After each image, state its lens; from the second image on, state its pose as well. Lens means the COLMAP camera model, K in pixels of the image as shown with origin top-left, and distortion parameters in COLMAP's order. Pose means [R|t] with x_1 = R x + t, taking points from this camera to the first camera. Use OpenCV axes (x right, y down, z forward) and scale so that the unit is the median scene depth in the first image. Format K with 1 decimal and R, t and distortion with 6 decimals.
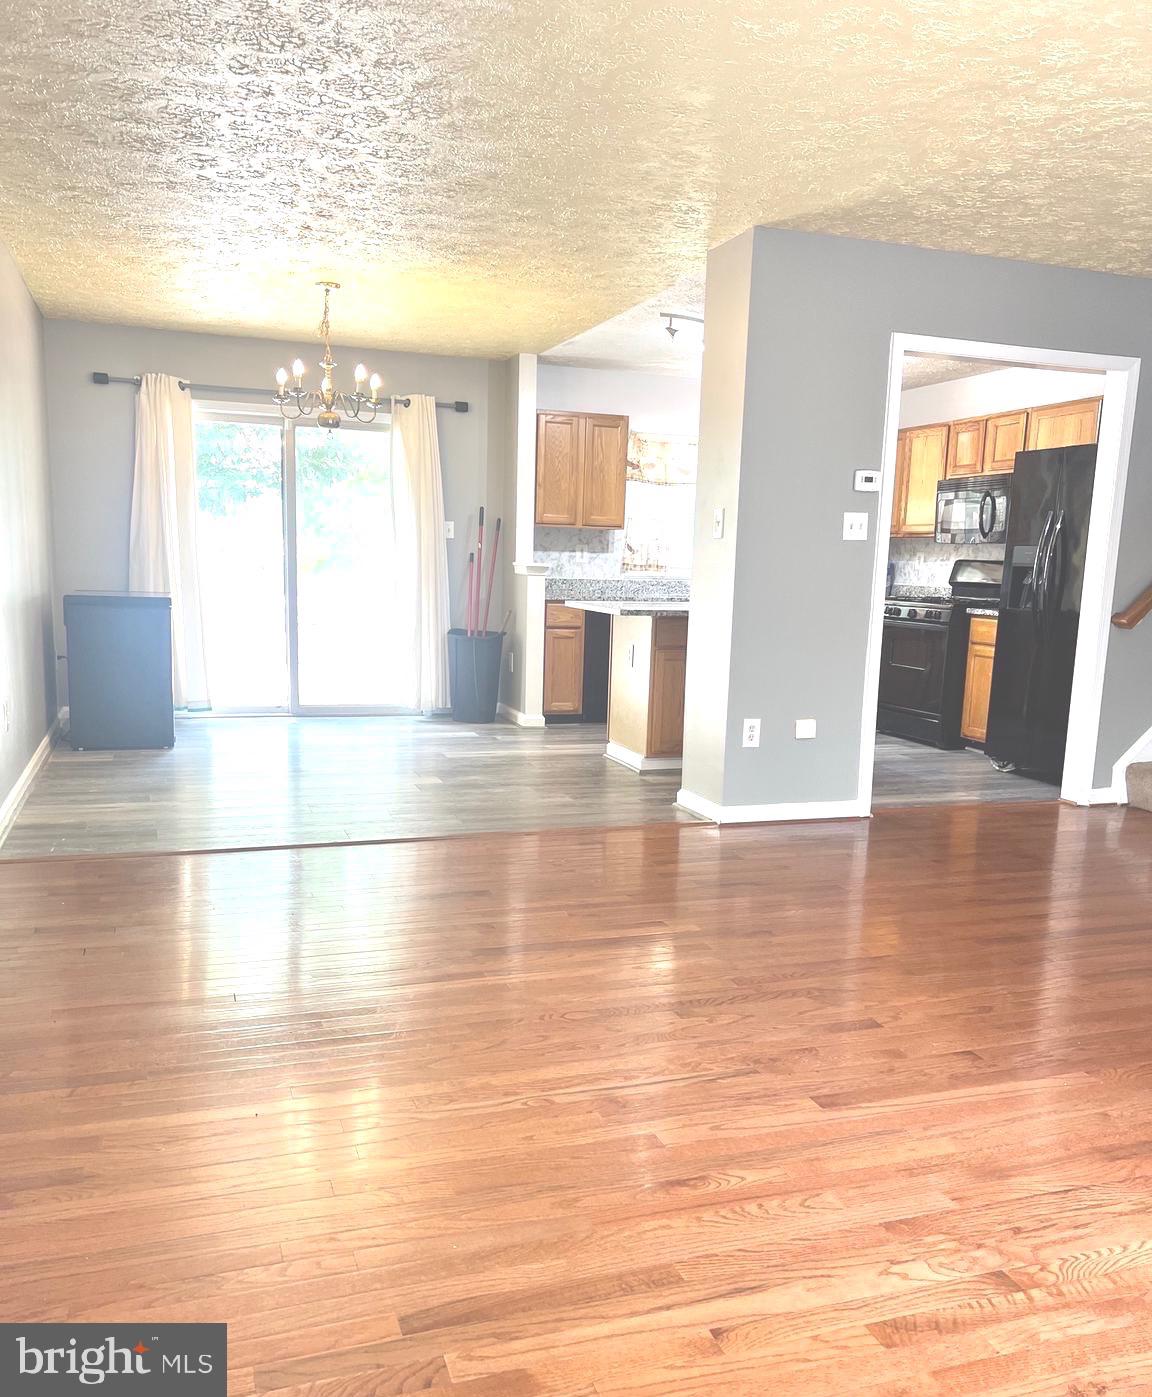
lens RADIAL K [[1187.4, 0, 580.4], [0, 1187.4, 772.2], [0, 0, 1]] dist [0.053489, -0.059243]
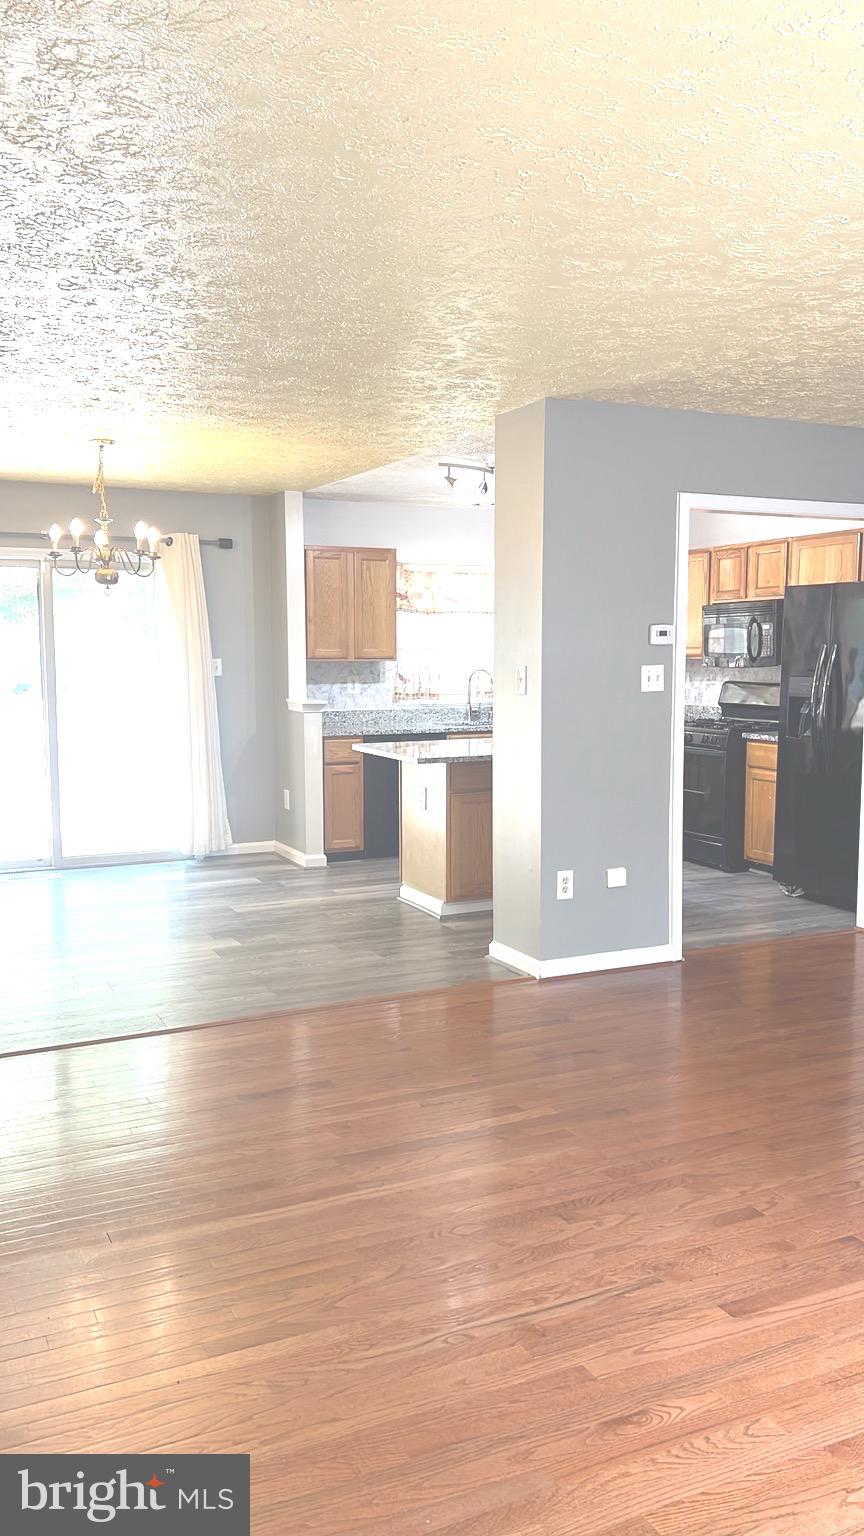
lens RADIAL K [[1241.8, 0, 445.7], [0, 1241.8, 789.9], [0, 0, 1]] dist [0.092538, -0.136773]
pose [[0.992788, -0.043689, 0.111636, -0.068035], [0.050383, 0.997052, -0.057862, -0.056963], [-0.108779, 0.063069, 0.992063, -0.033259]]
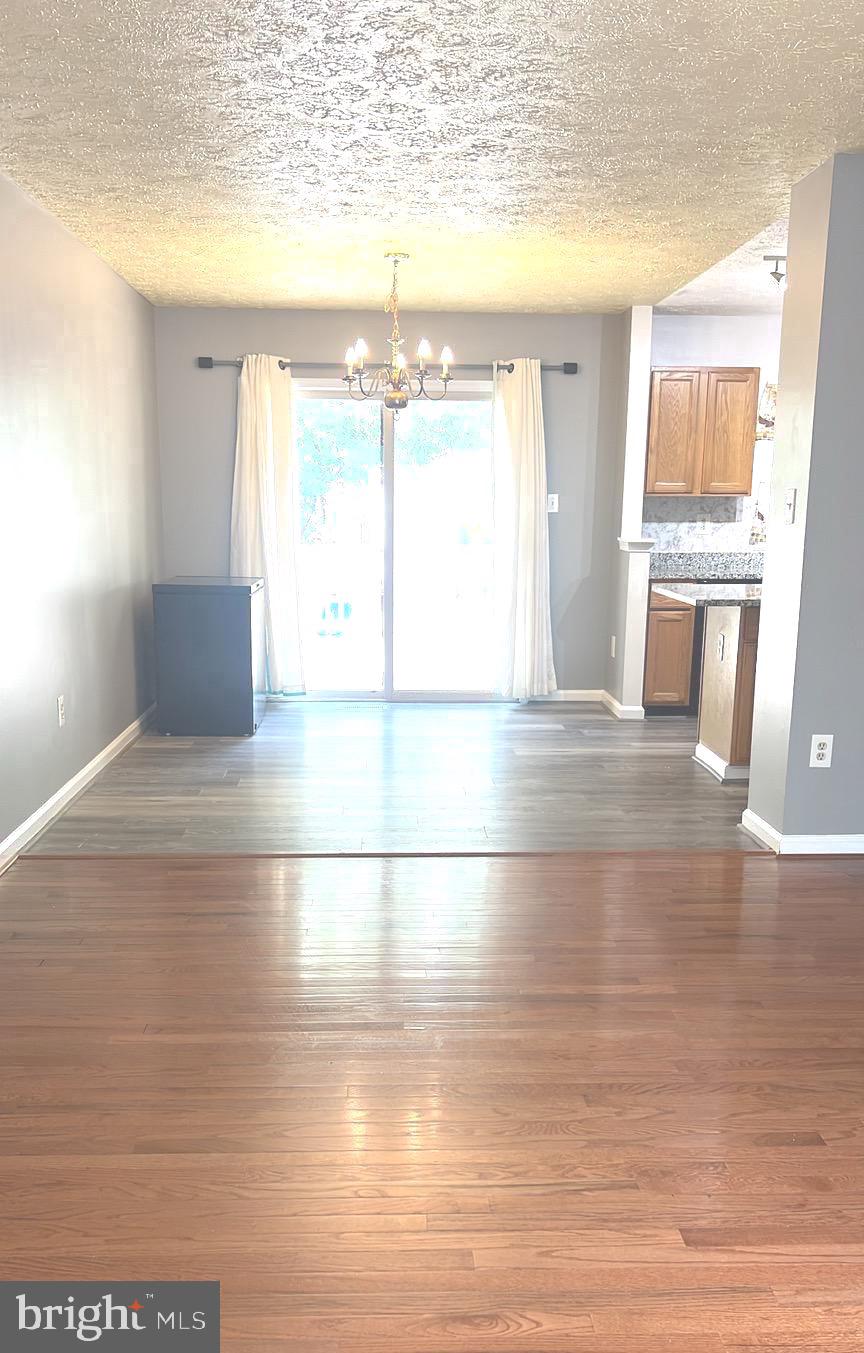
lens RADIAL K [[1254.6, 0, 411.6], [0, 1254.6, 781.9], [0, 0, 1]] dist [0.042898, -0.016010]
pose [[0.955186, 0.042435, -0.292947, 0.127560], [-0.031355, 0.998608, 0.042417, -0.039530], [0.294340, -0.031331, 0.955187, 0.042418]]
